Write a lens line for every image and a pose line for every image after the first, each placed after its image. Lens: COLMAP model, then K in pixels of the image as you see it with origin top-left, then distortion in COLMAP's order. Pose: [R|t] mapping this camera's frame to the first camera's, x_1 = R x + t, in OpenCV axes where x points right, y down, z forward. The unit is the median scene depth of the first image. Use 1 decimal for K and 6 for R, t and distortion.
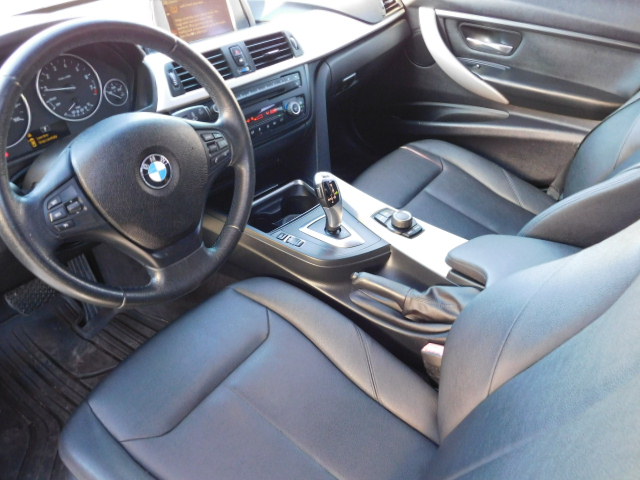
lens RADIAL K [[536.0, 0, 320.0], [0, 536.0, 240.0], [0, 0, 1]] dist [-0.002458, 0.001588]
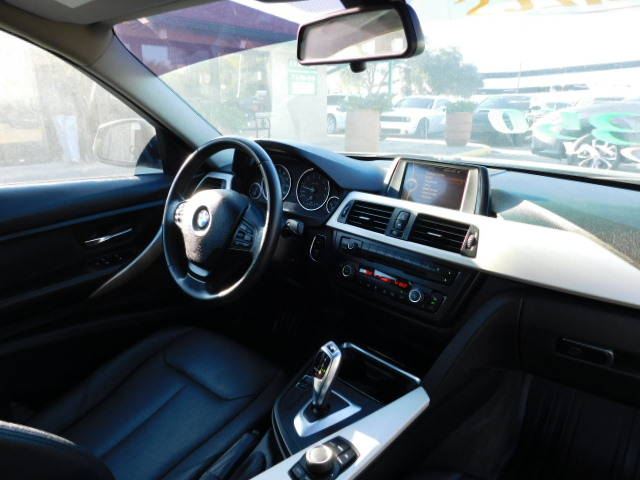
lens RADIAL K [[423.3, 0, 320.0], [0, 423.3, 240.0], [0, 0, 1]] dist [-0.070060, 0.056357]
pose [[-0.031529, 0.323822, -0.945592, 0.636350], [-0.592417, 0.755919, 0.278621, -0.451861], [0.805014, 0.568969, 0.168005, 0.764760]]
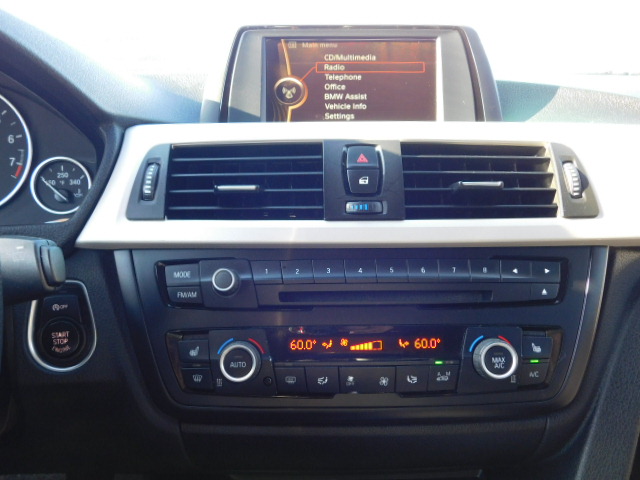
lens RADIAL K [[562.6, 0, 320.0], [0, 562.6, 240.0], [0, 0, 1]] dist [-0.005618, -0.004493]
pose [[0.702584, 0.207762, -0.680596, 0.097306], [-0.426096, 0.888842, -0.168529, -0.226500], [0.569928, 0.408405, 0.713013, 0.736267]]
